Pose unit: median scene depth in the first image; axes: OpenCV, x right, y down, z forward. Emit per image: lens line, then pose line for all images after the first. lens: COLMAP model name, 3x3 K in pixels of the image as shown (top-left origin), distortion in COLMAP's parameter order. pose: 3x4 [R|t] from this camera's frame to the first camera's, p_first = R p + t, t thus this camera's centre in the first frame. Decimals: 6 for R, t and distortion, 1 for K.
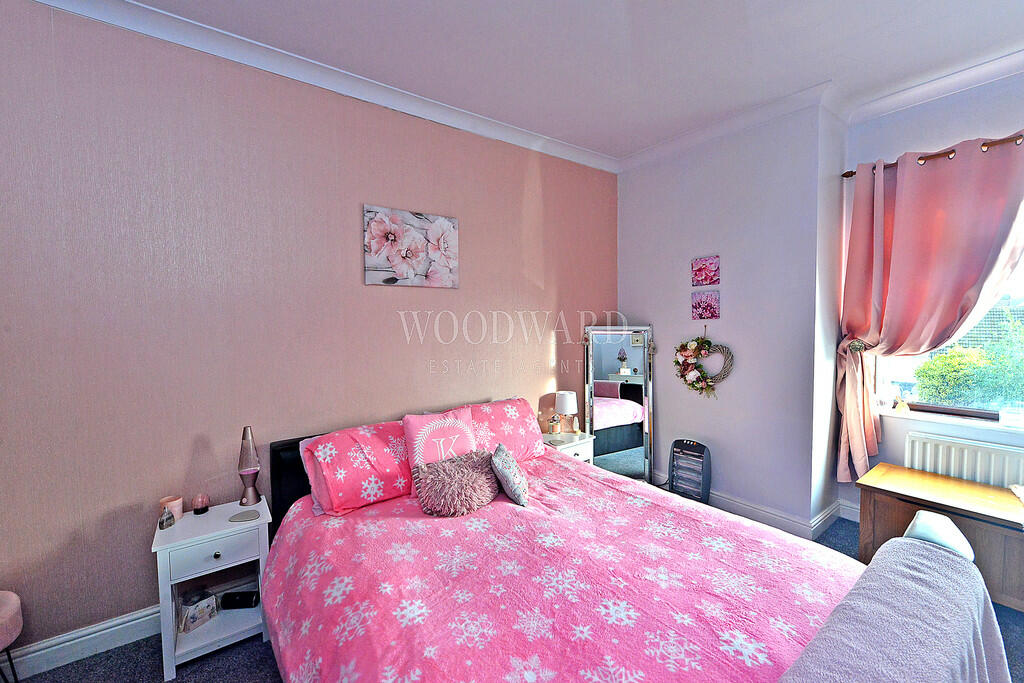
lens RADIAL K [[414.6, 0, 512.0], [0, 414.6, 341.5], [0, 0, 1]] dist [0.001157, -0.000048]
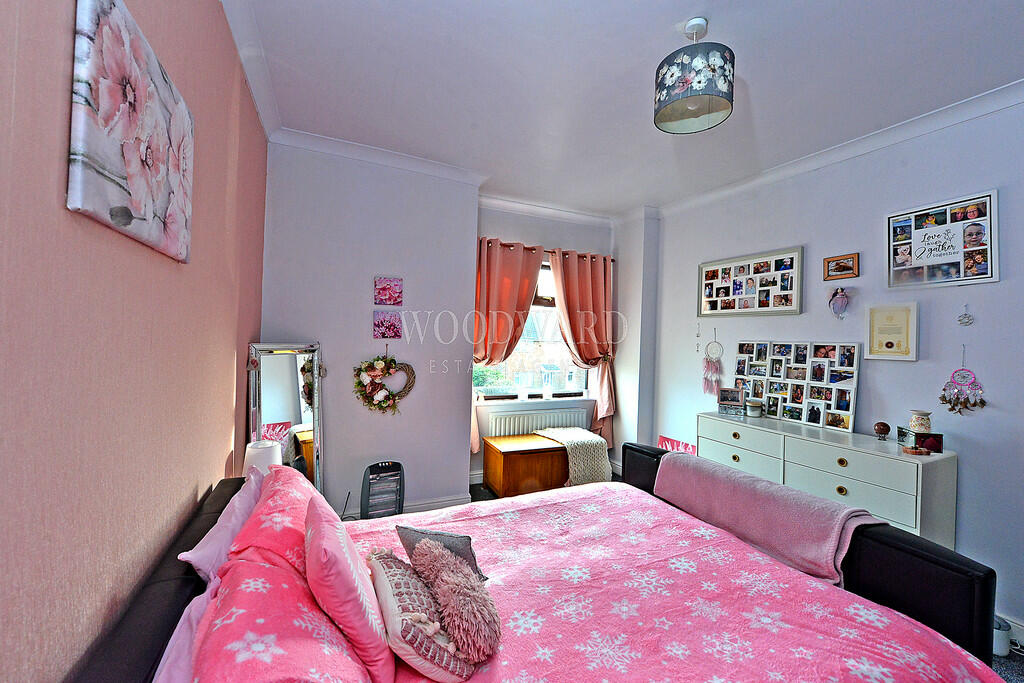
lens RADIAL K [[414.6, 0, 512.0], [0, 414.6, 341.5], [0, 0, 1]] dist [0.001157, -0.000048]
pose [[0.192726, 0.012919, 0.981168, -0.490825], [0.017427, 0.999711, -0.016586, -0.024876], [-0.981098, 0.020296, 0.192445, 0.526568]]
